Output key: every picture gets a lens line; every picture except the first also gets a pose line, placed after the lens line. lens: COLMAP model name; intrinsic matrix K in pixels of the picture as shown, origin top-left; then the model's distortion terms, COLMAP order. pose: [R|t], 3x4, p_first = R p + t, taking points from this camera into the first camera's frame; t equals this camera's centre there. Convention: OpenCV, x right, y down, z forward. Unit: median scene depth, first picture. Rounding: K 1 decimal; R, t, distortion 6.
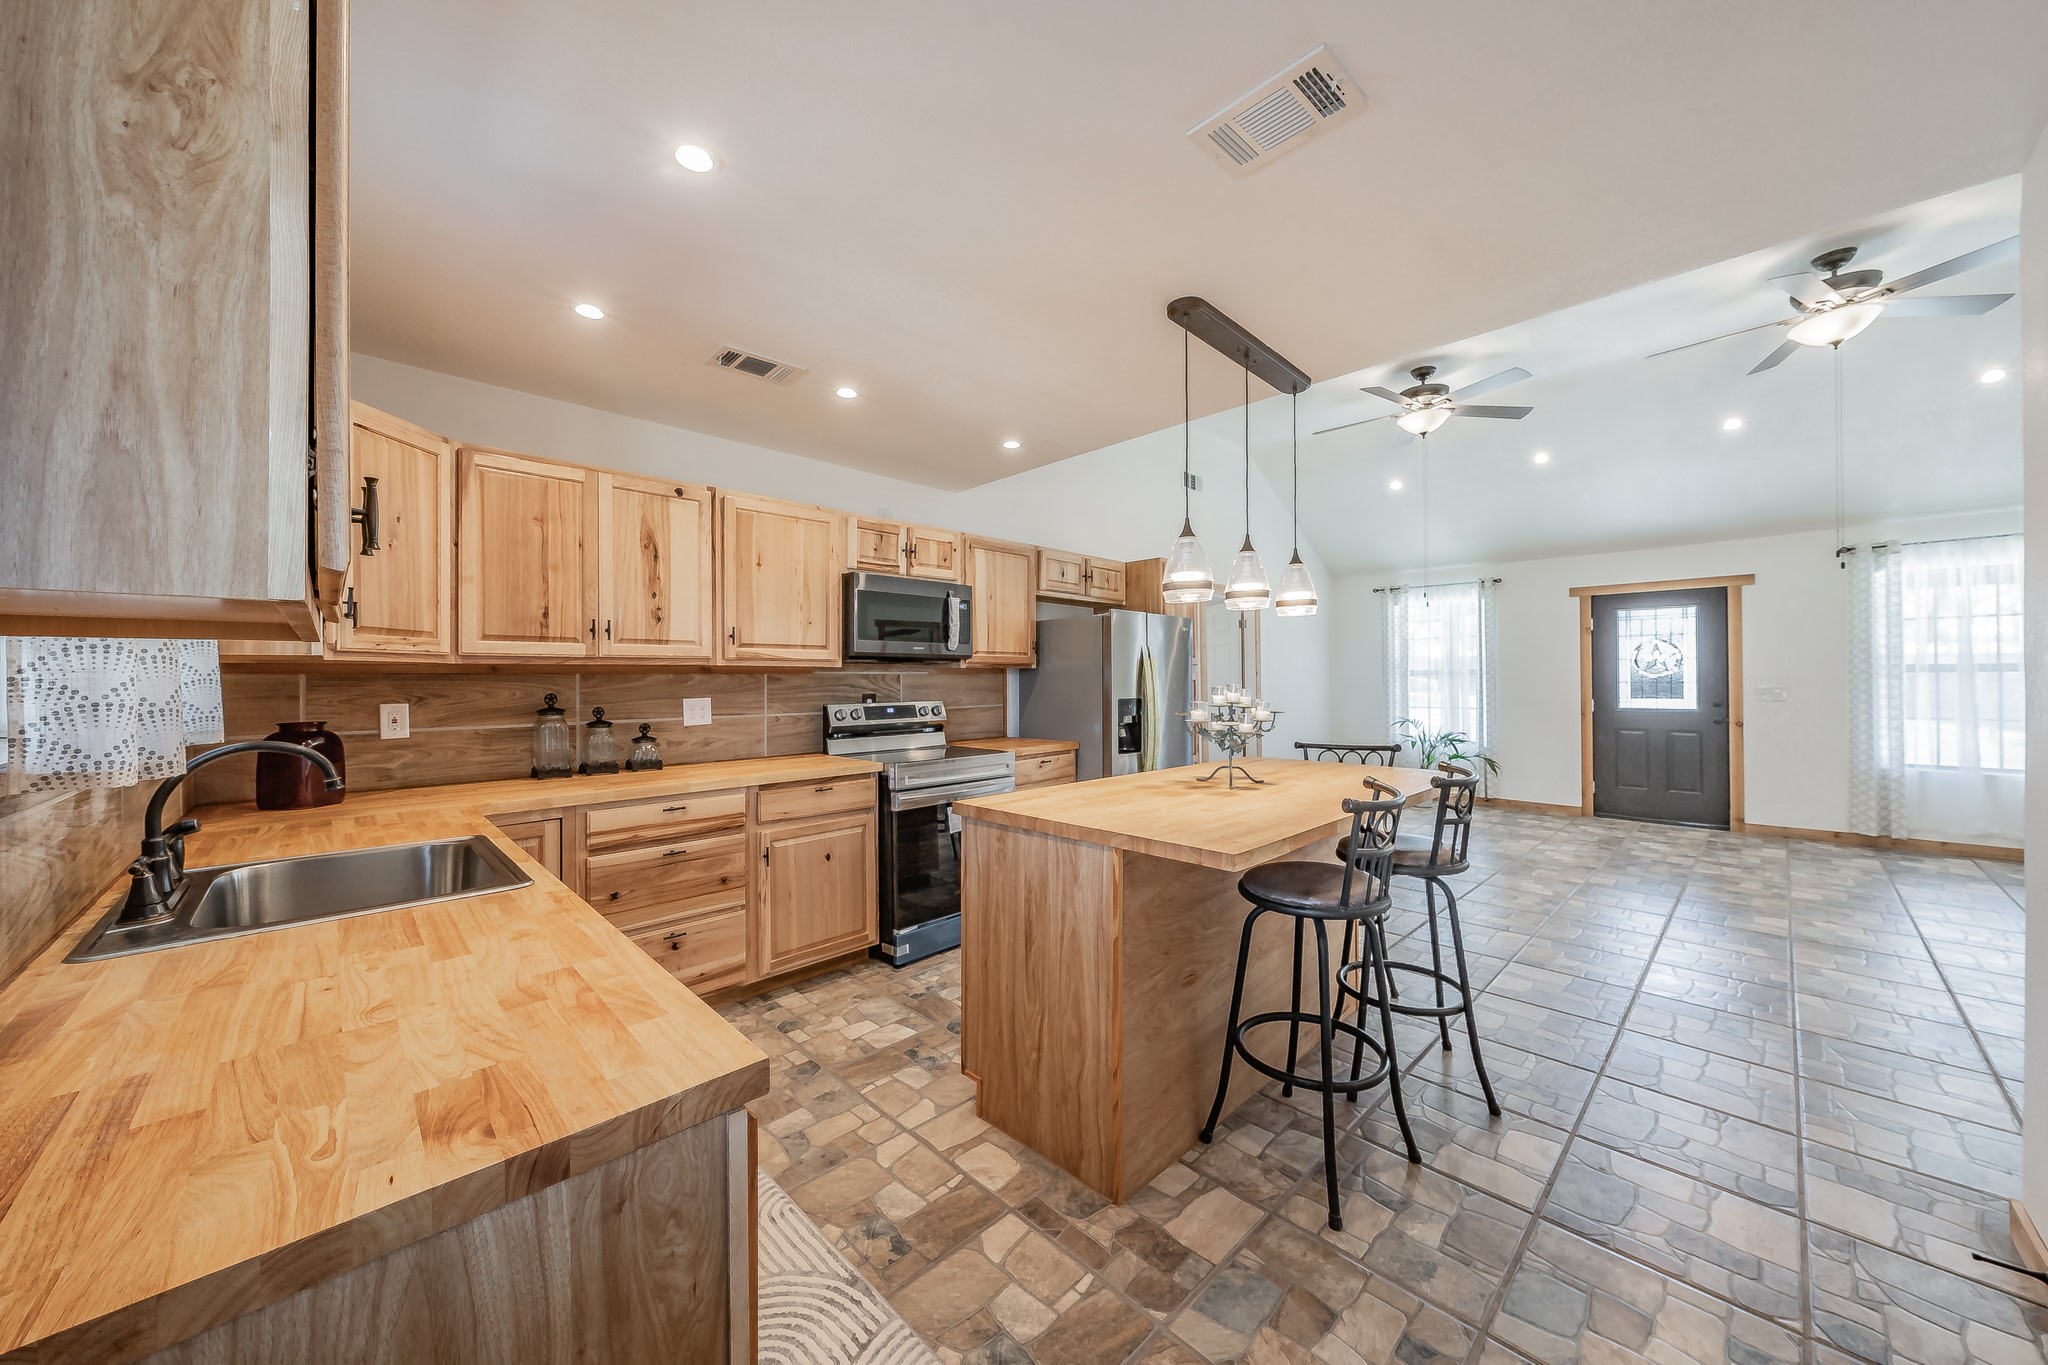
lens RADIAL K [[726.8, 0, 1022.5], [0, 726.8, 674.9], [0, 0, 1]] dist [-0.001244, -0.000020]
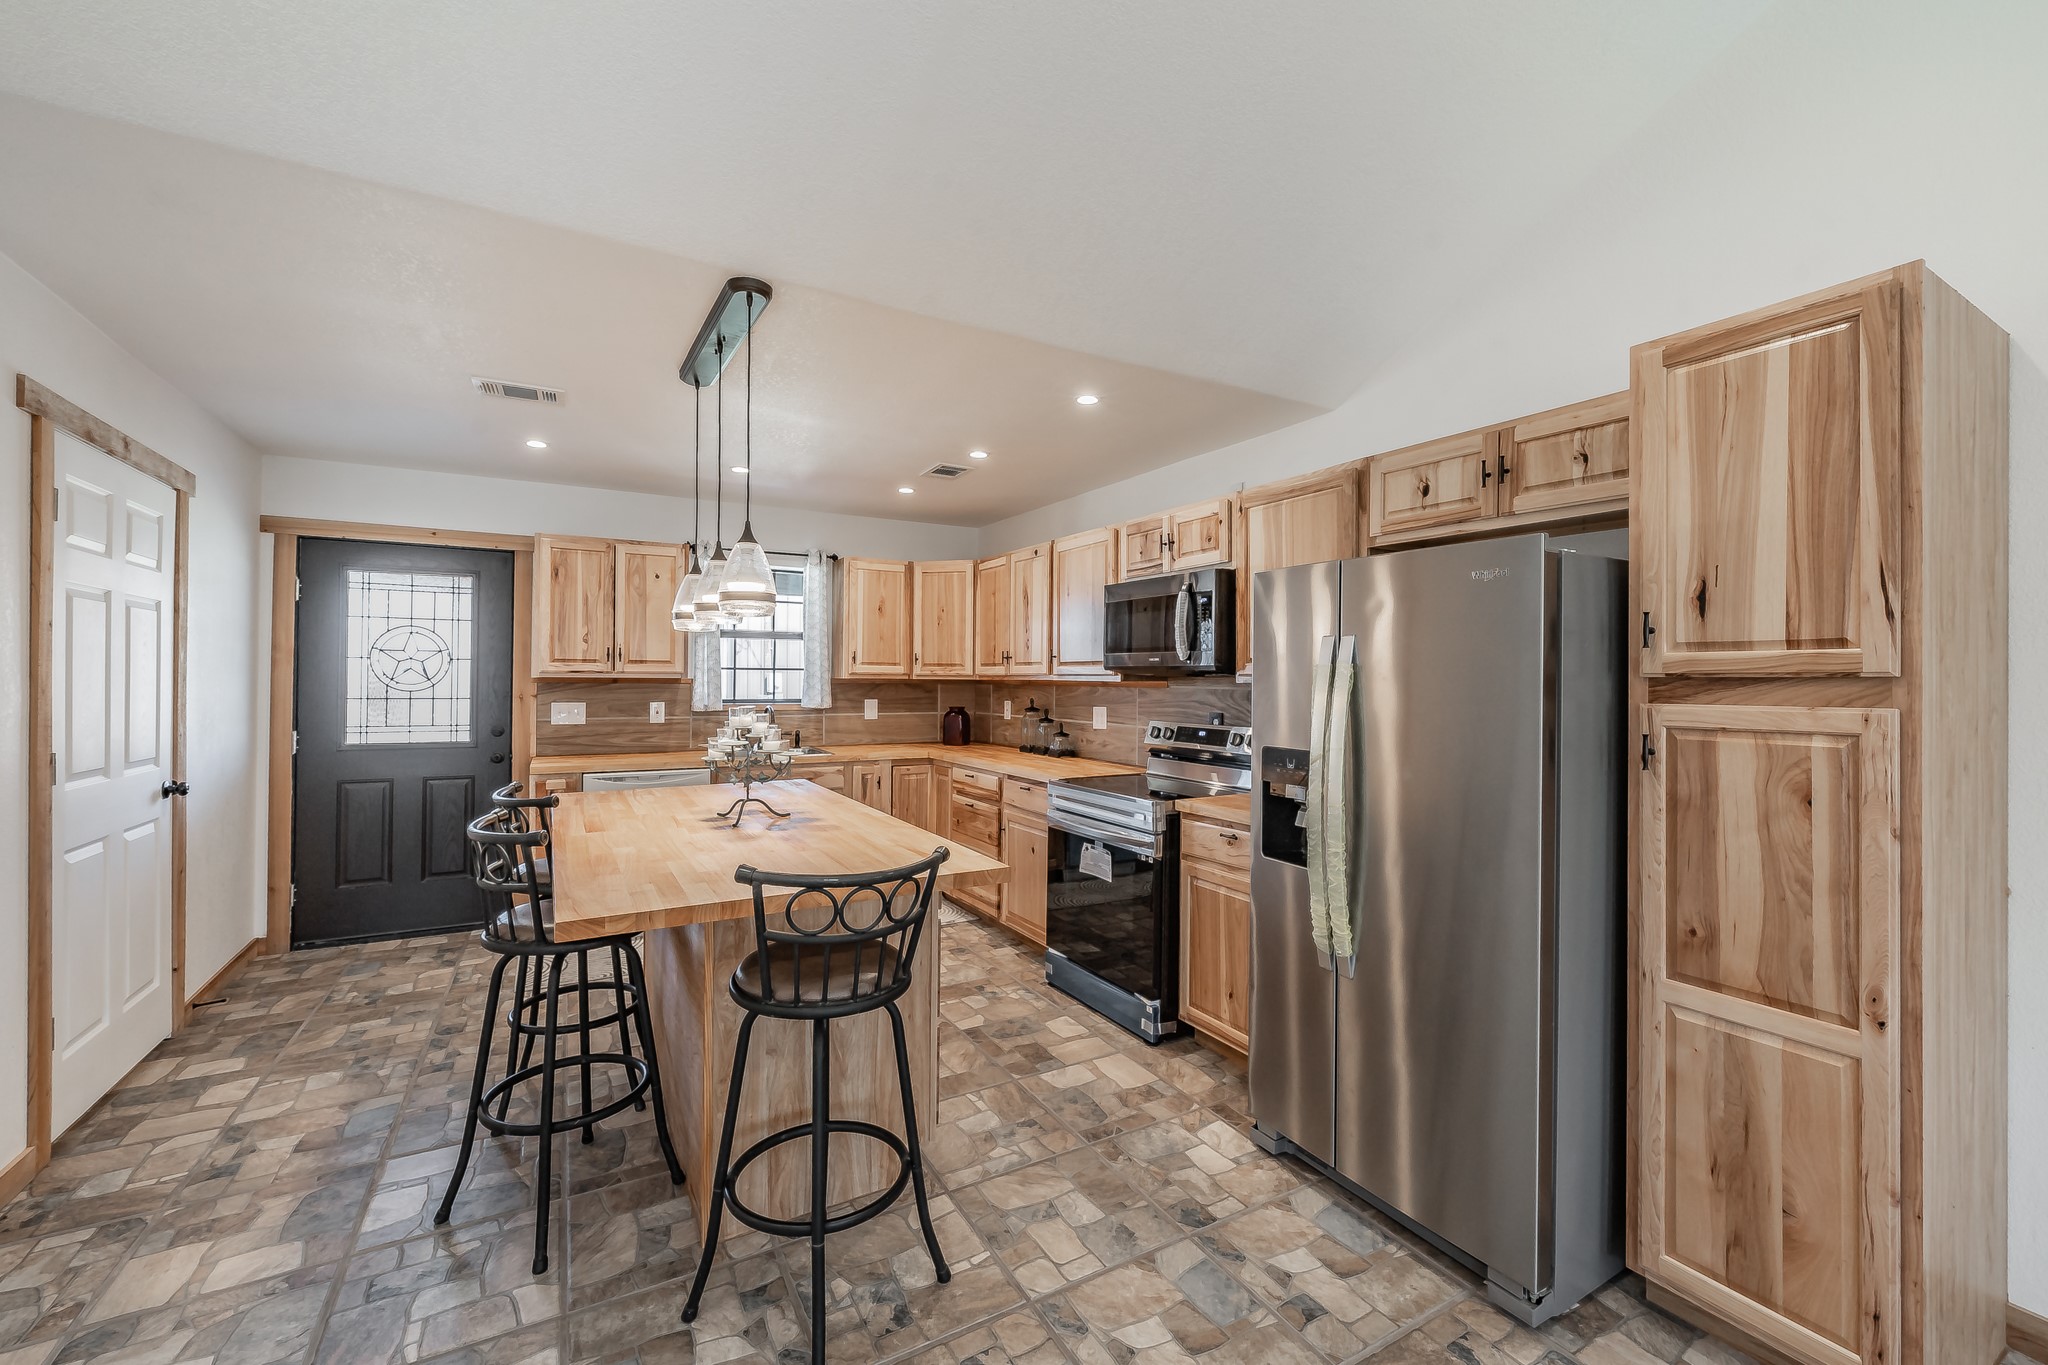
lens RADIAL K [[831.1, 0, 1035.5], [0, 831.1, 673.6], [0, 0, 1]] dist [0.000960, -0.000536]
pose [[-0.251289, -0.001579, -0.967911, 0.745087], [-0.002031, 0.999997, -0.001104, -0.017255], [0.967910, 0.001688, -0.251292, 1.005824]]
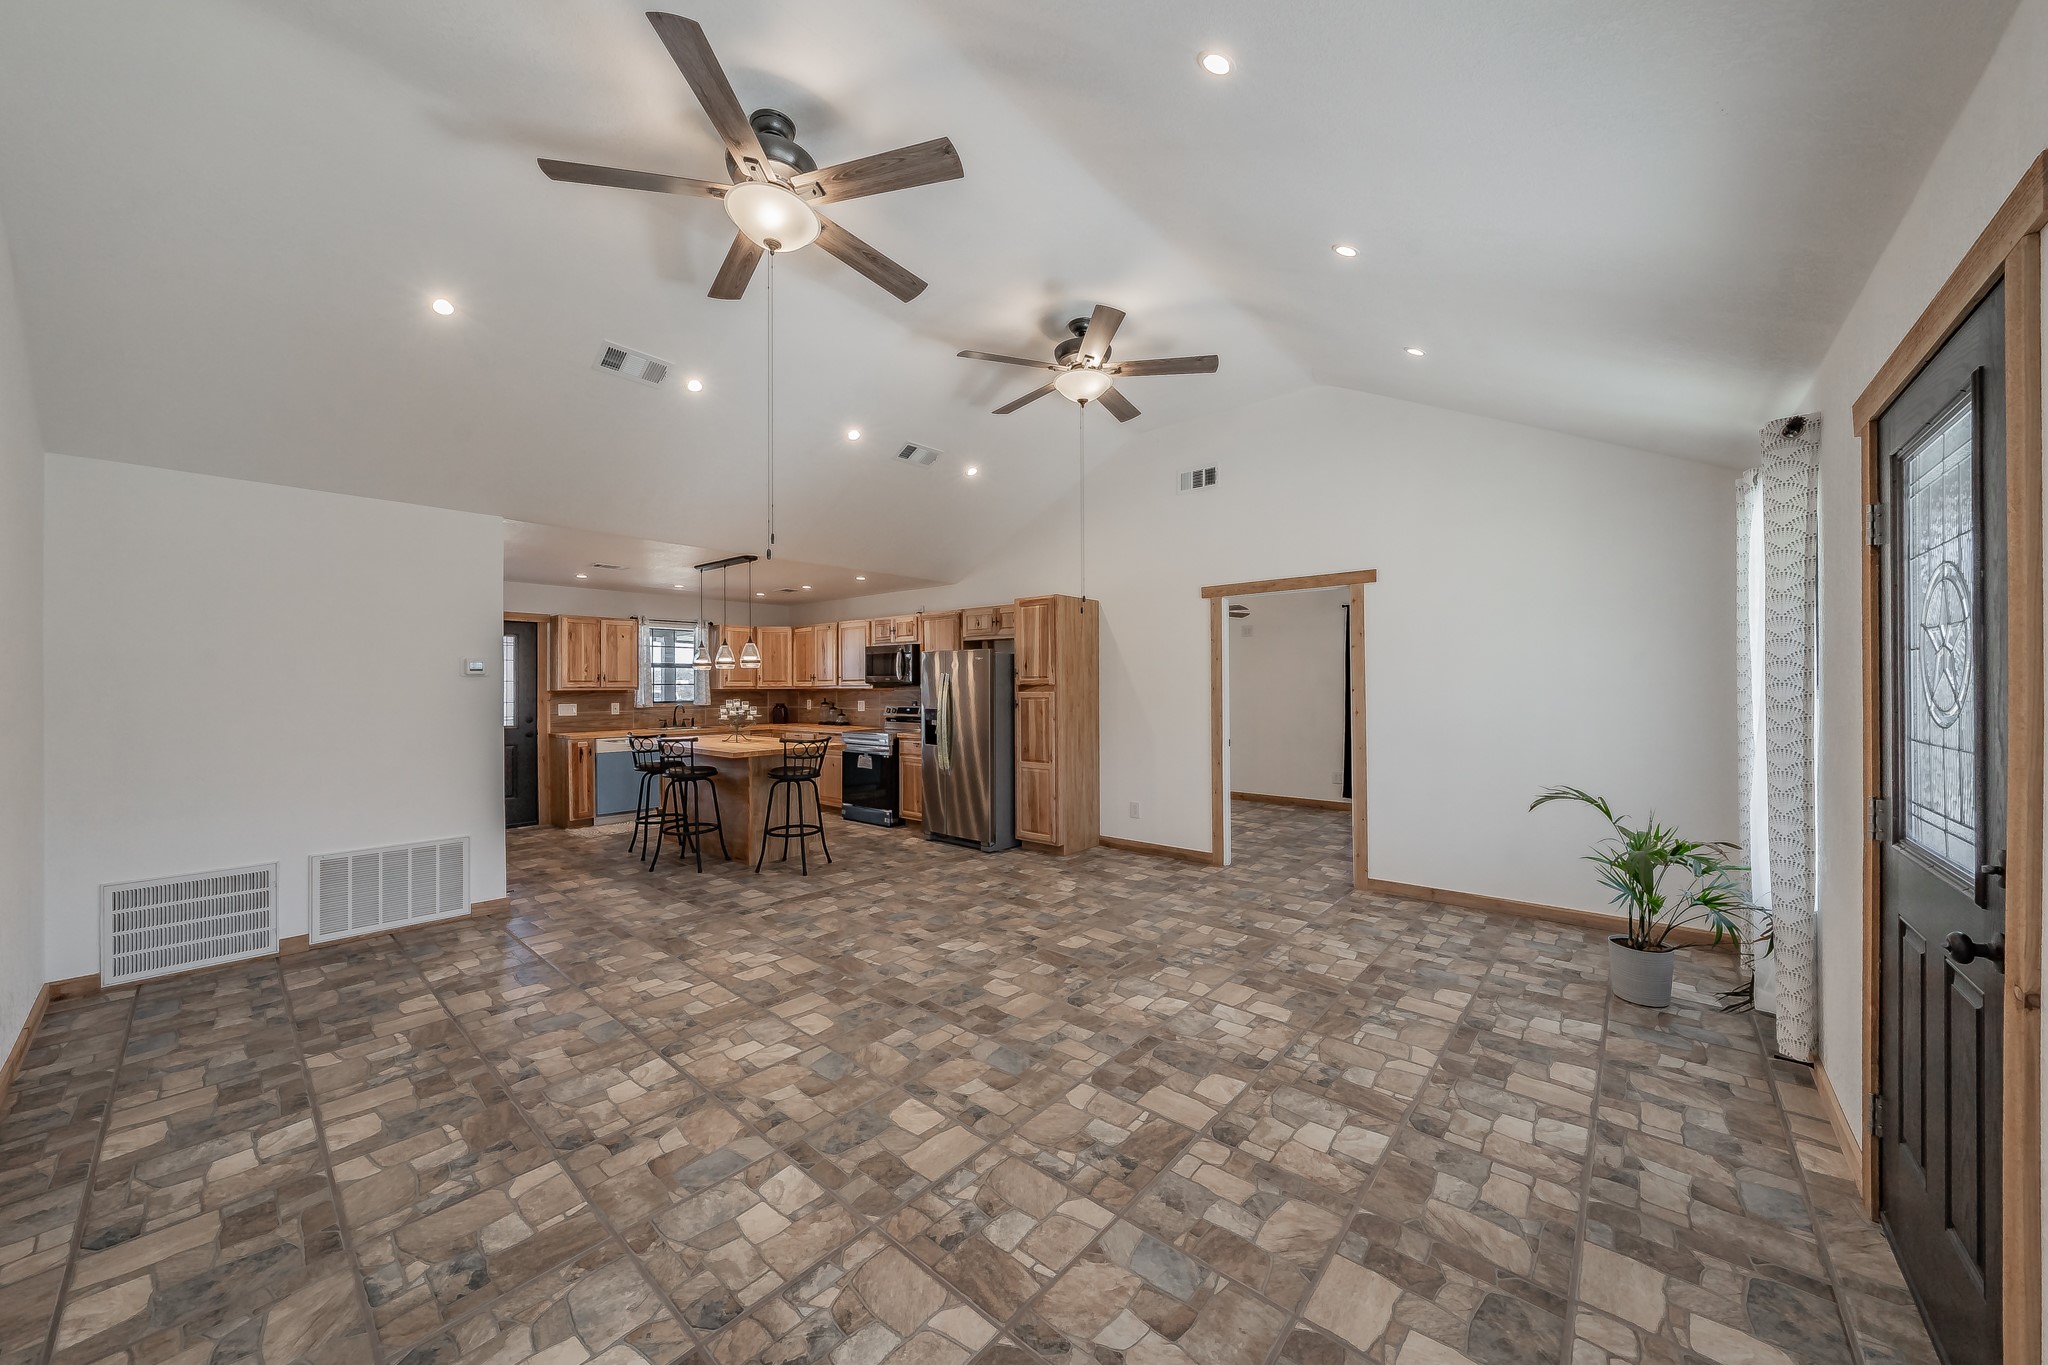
lens RADIAL K [[715.6, 0, 1018.3], [0, 715.6, 676.9], [0, 0, 1]] dist [-0.000416, -0.000043]
pose [[0.079166, -0.008046, -0.996829, 1.705745], [0.008645, 0.999935, -0.007384, -0.022710], [0.996824, -0.008033, 0.079230, 1.093377]]
